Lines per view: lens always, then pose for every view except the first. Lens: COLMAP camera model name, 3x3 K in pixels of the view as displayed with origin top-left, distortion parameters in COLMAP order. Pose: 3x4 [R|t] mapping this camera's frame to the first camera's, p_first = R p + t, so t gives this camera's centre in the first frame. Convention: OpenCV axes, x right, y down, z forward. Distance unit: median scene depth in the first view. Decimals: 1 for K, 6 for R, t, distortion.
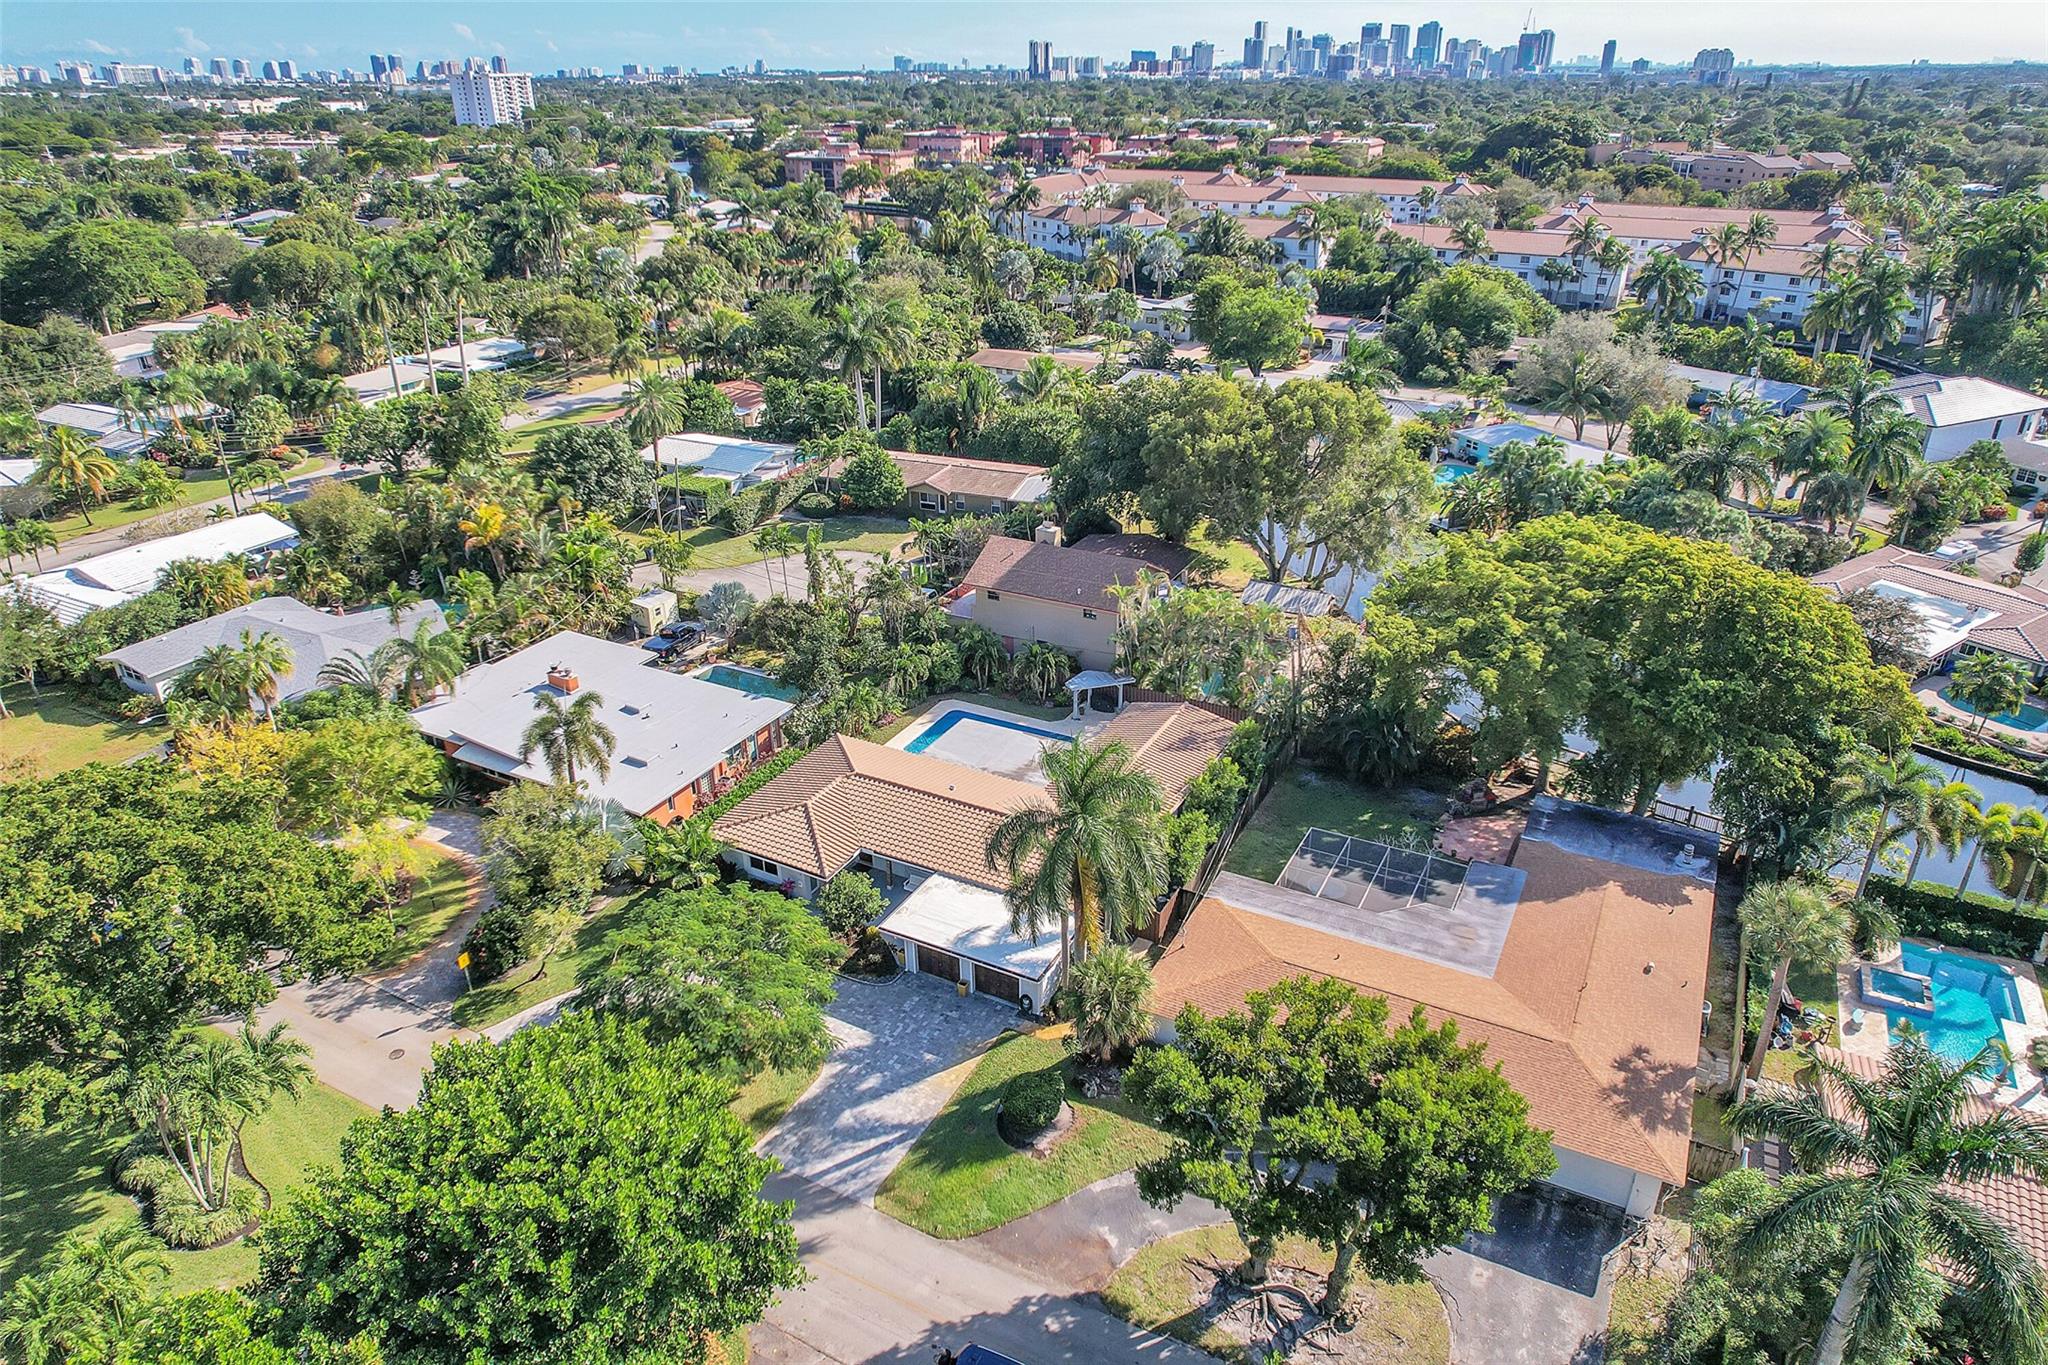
lens RADIAL K [[1316.2, 0, 1051.1], [0, 1316.2, 681.2], [0, 0, 1]] dist [-0.086631, 0.088118]
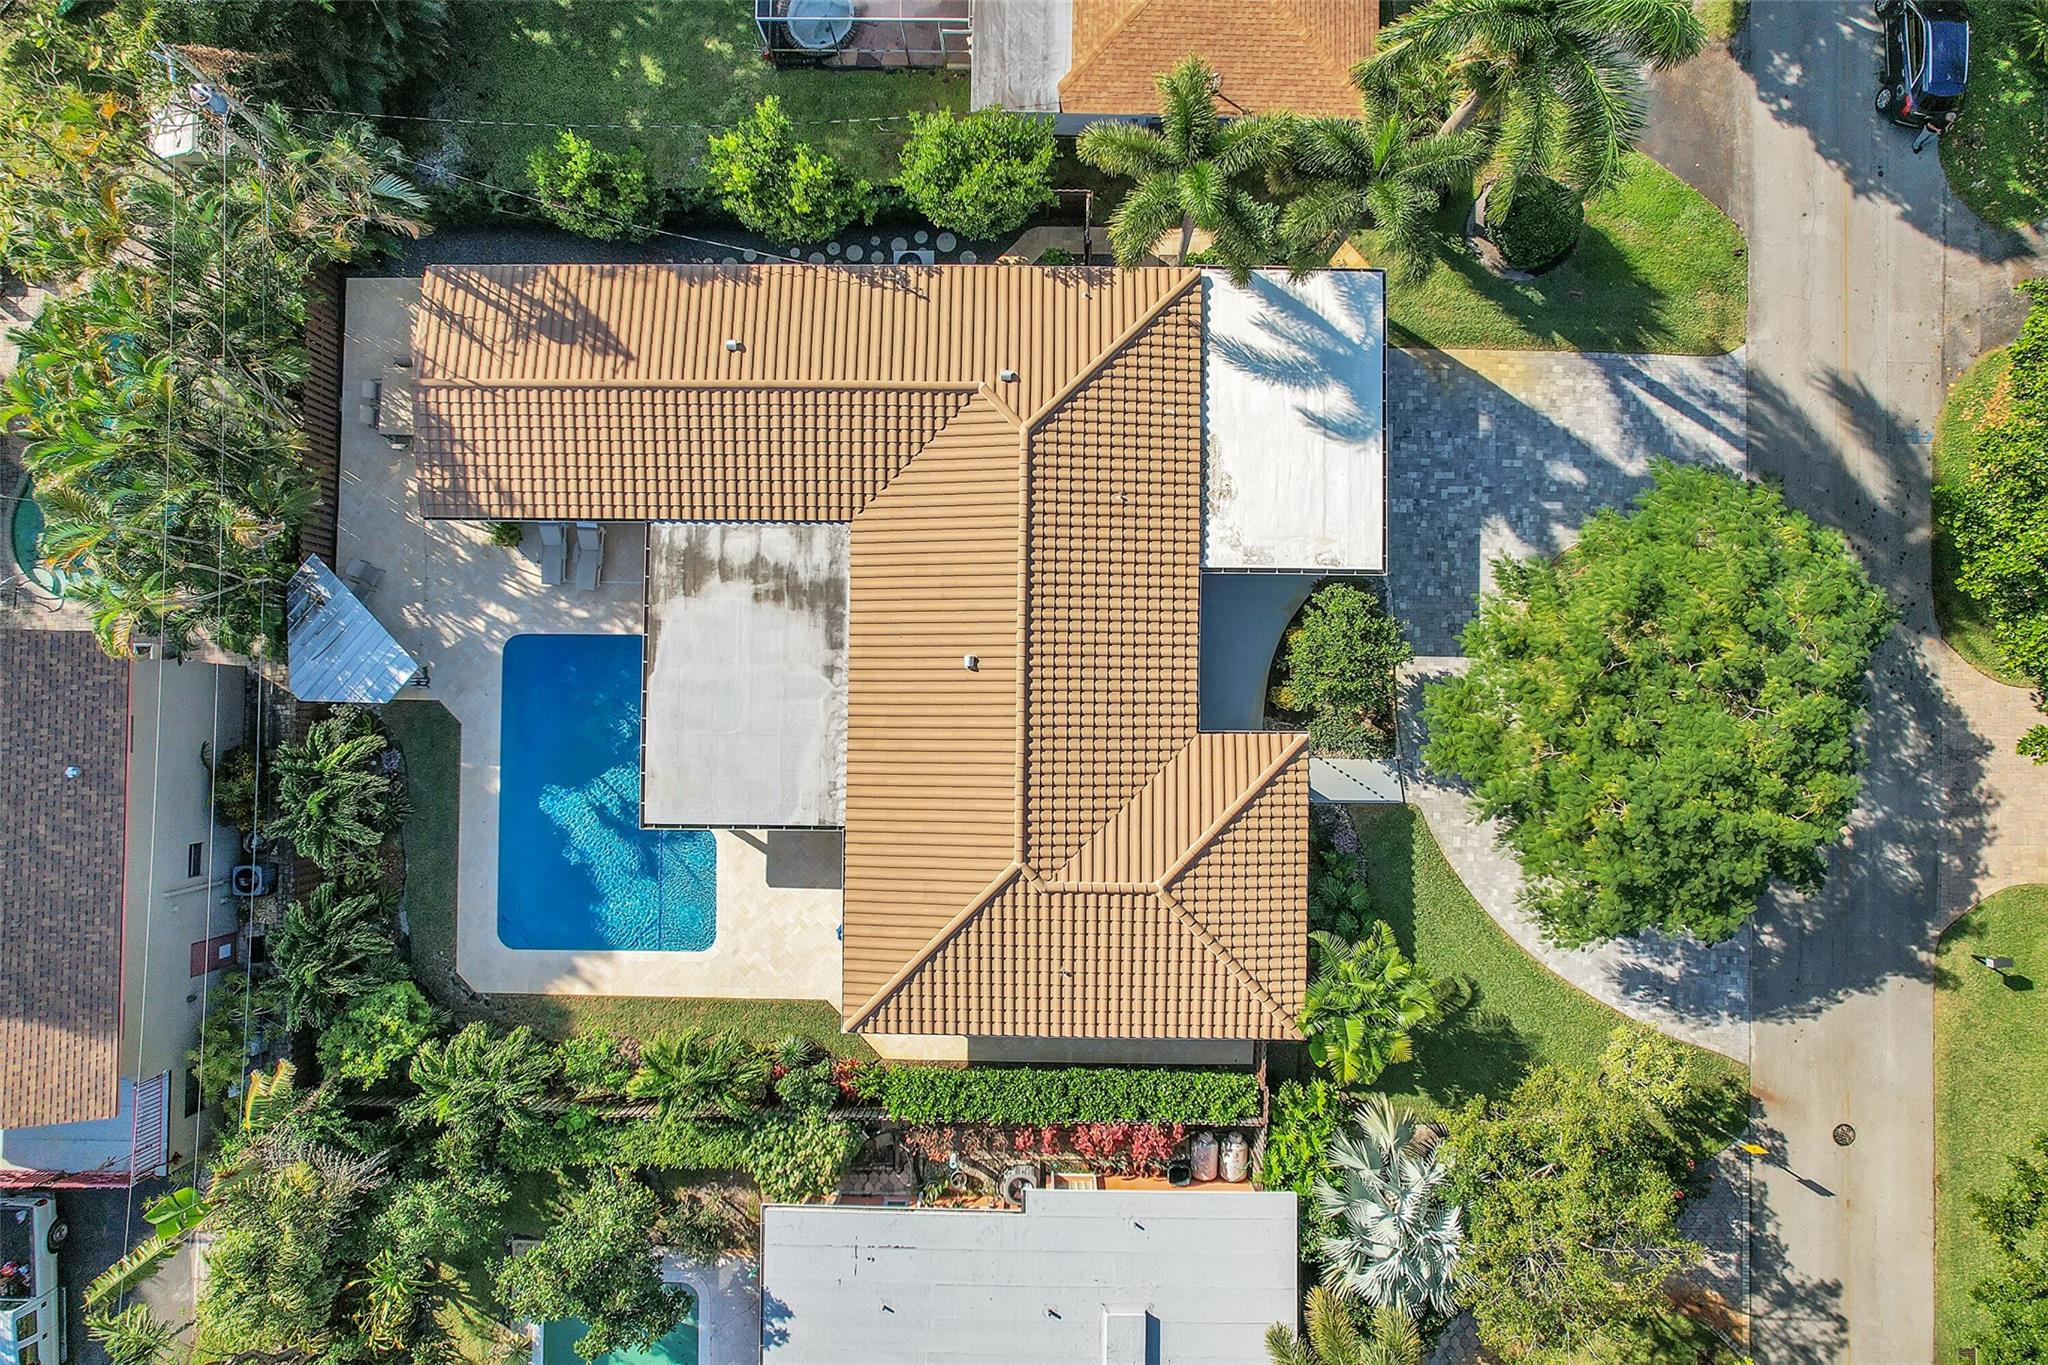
lens RADIAL K [[1295.9, 0, 1043.7], [0, 1295.9, 682.9], [0, 0, 1]] dist [-0.067206, 0.061559]
pose [[-0.444564, -0.895199, 0.031322, -0.062029], [0.383347, -0.158538, 0.909896, -0.200785], [-0.809572, 0.416514, 0.413653, 0.449272]]
